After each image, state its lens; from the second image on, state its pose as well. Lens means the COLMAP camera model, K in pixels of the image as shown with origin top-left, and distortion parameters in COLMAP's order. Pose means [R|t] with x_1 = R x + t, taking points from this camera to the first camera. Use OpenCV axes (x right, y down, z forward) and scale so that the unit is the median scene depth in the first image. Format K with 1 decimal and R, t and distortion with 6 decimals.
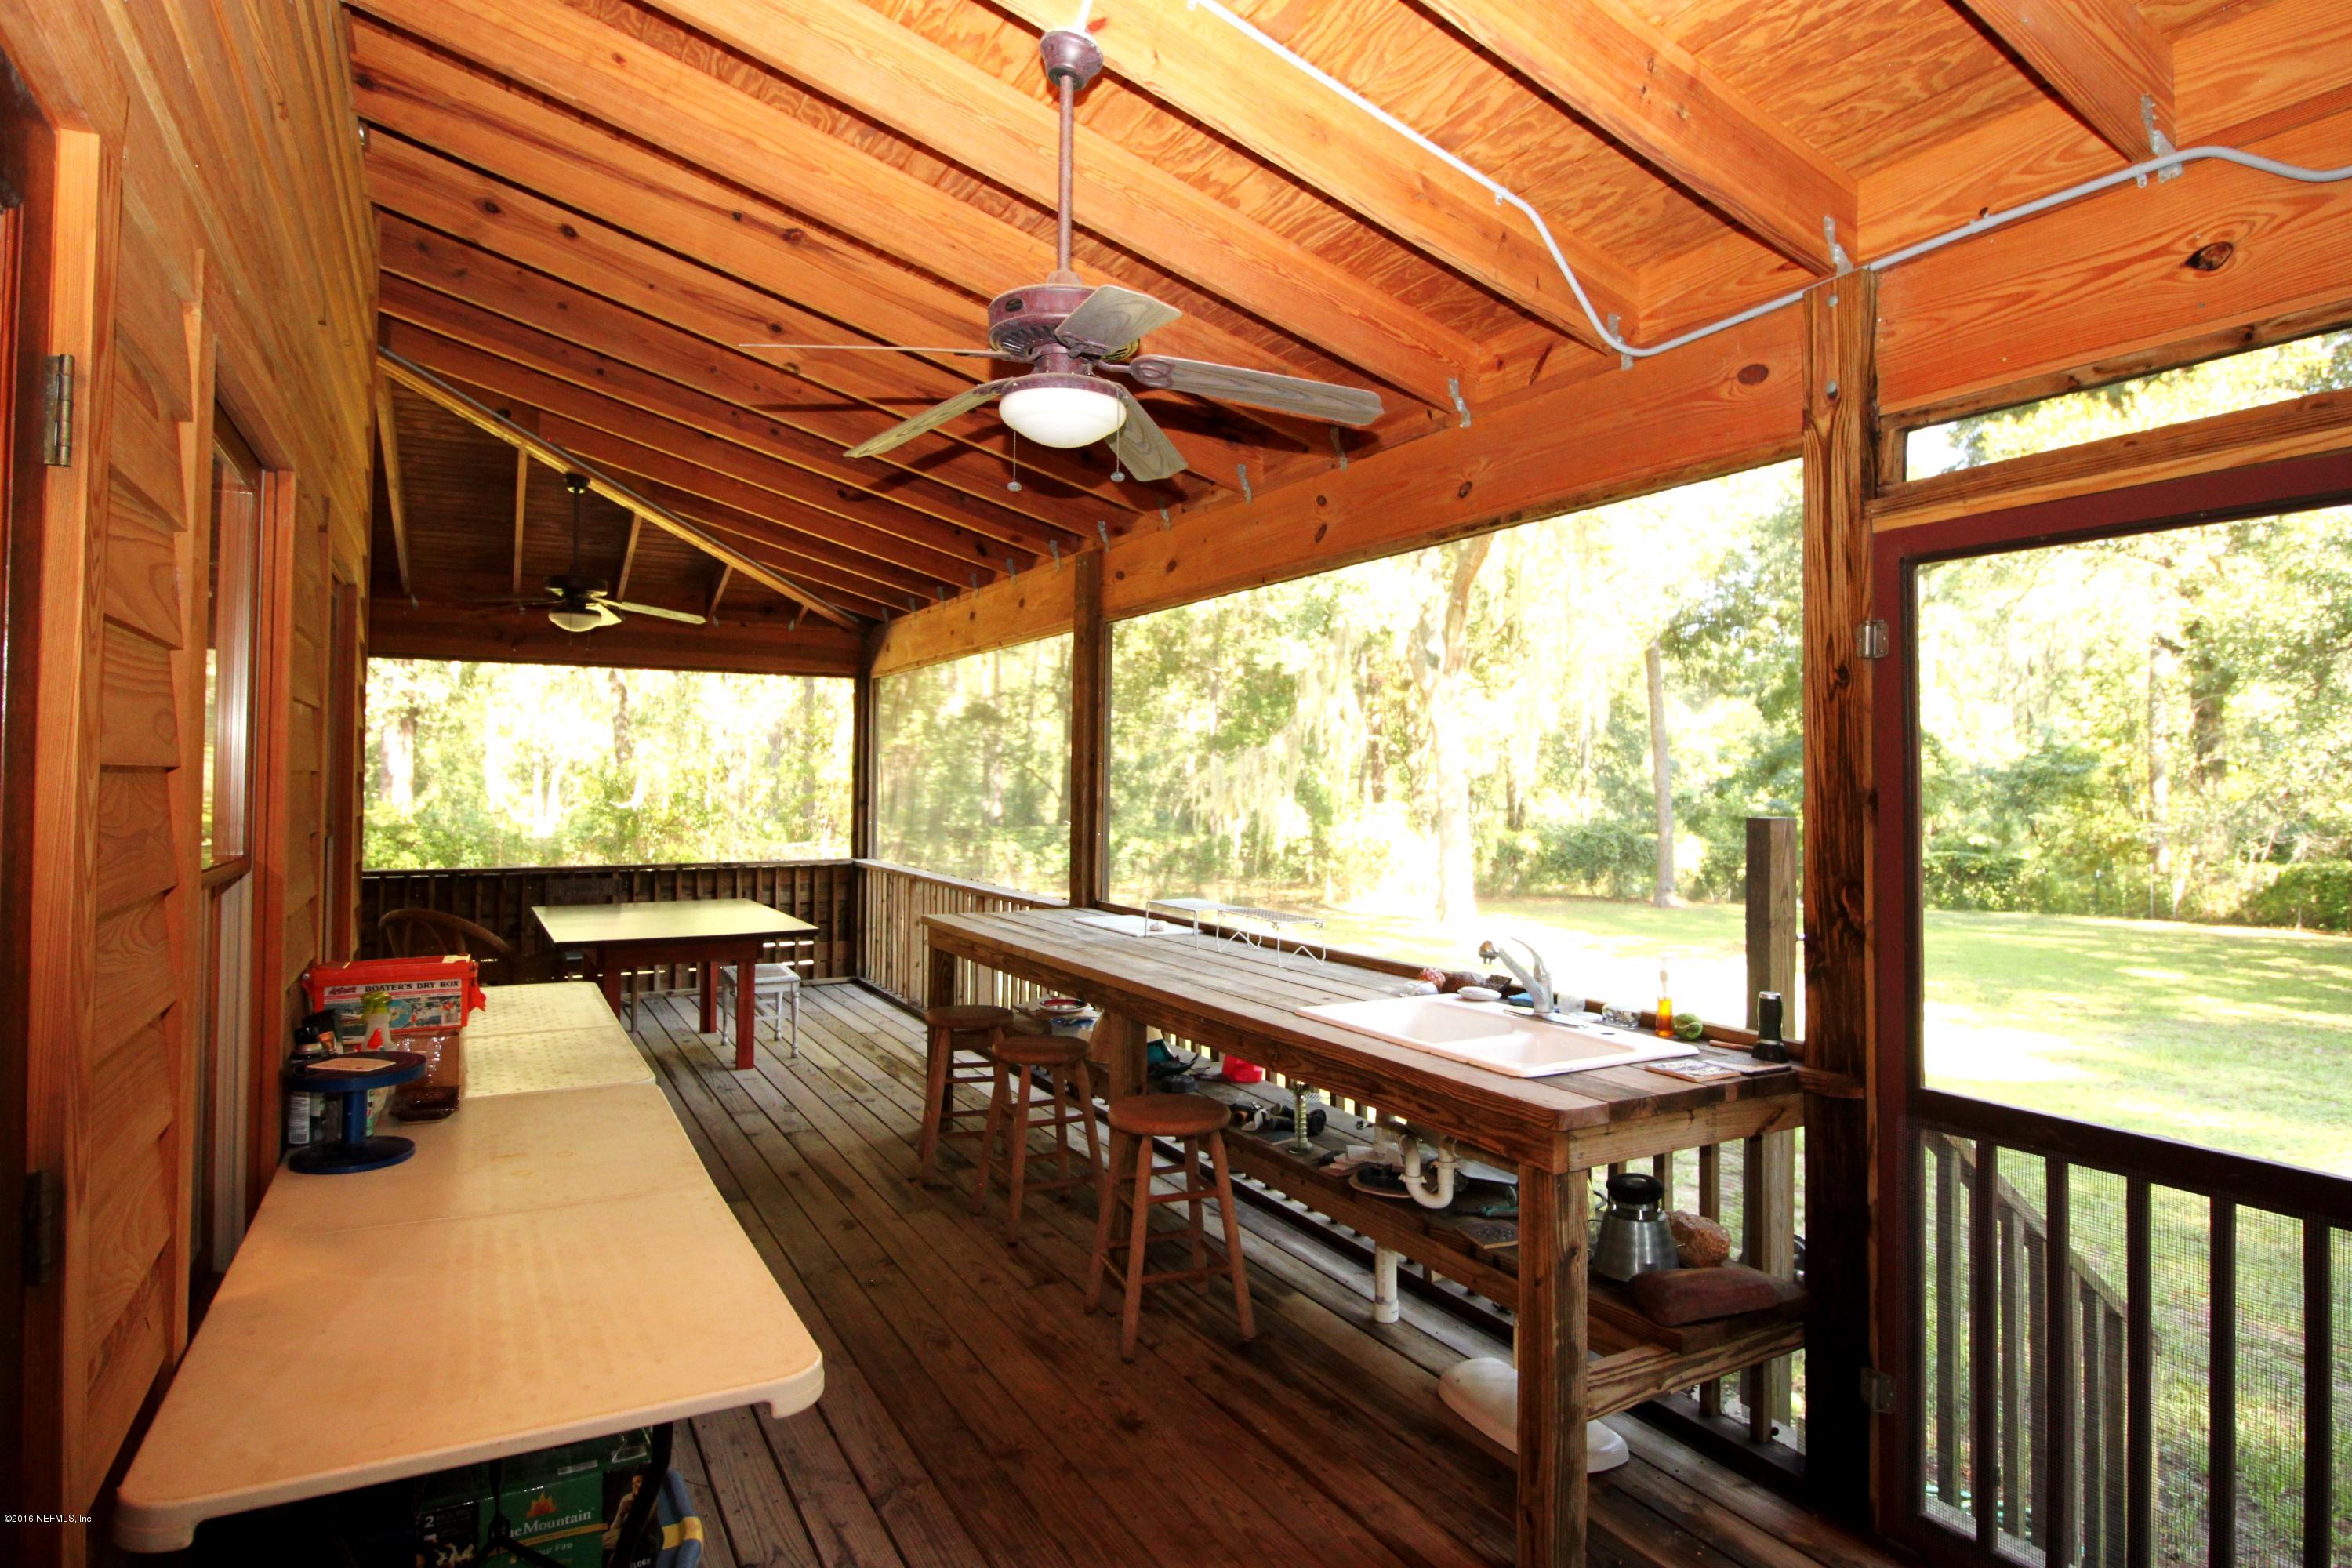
lens RADIAL K [[1321.4, 0, 1170.2], [0, 1321.4, 778.7], [0, 0, 1]] dist [0.009174, -0.012454]
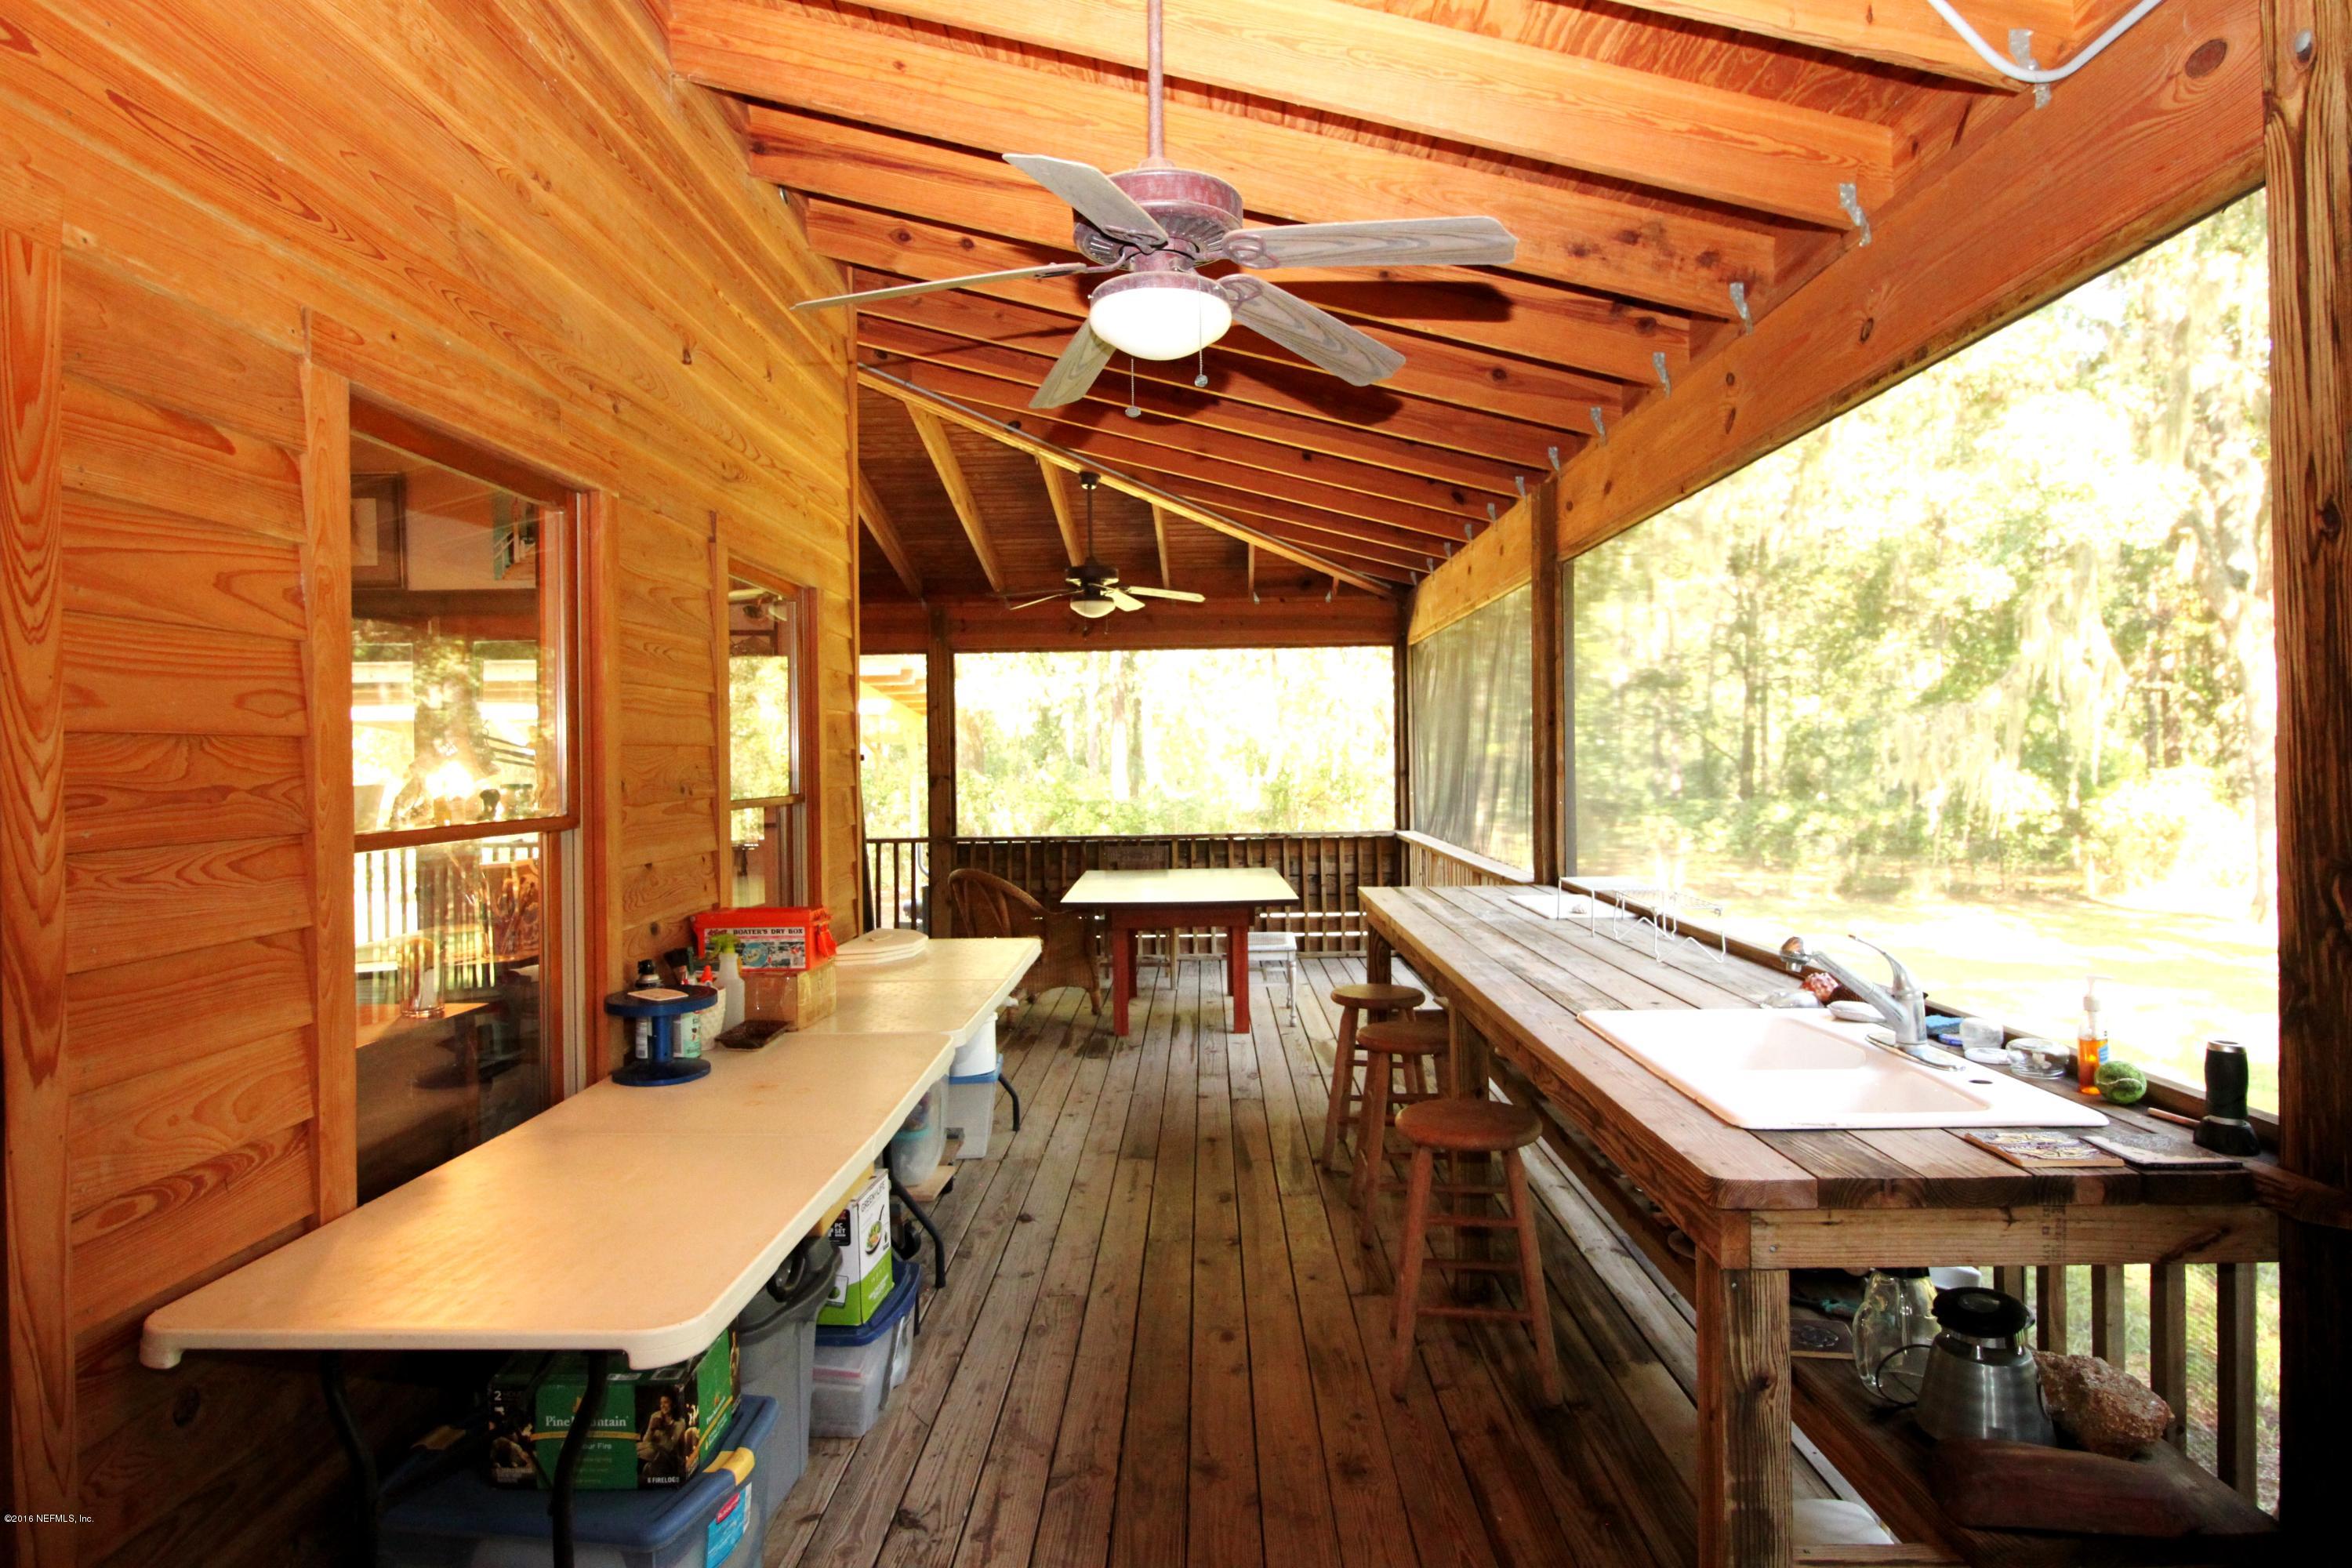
lens RADIAL K [[1321.4, 0, 1164.8], [0, 1321.4, 779.5], [0, 0, 1]] dist [0.009174, -0.012454]
pose [[0.862577, -0.011147, -0.505804, 0.151717], [0.020620, 0.999701, 0.013132, 0.008611], [0.505506, -0.021757, 0.862549, 0.094010]]
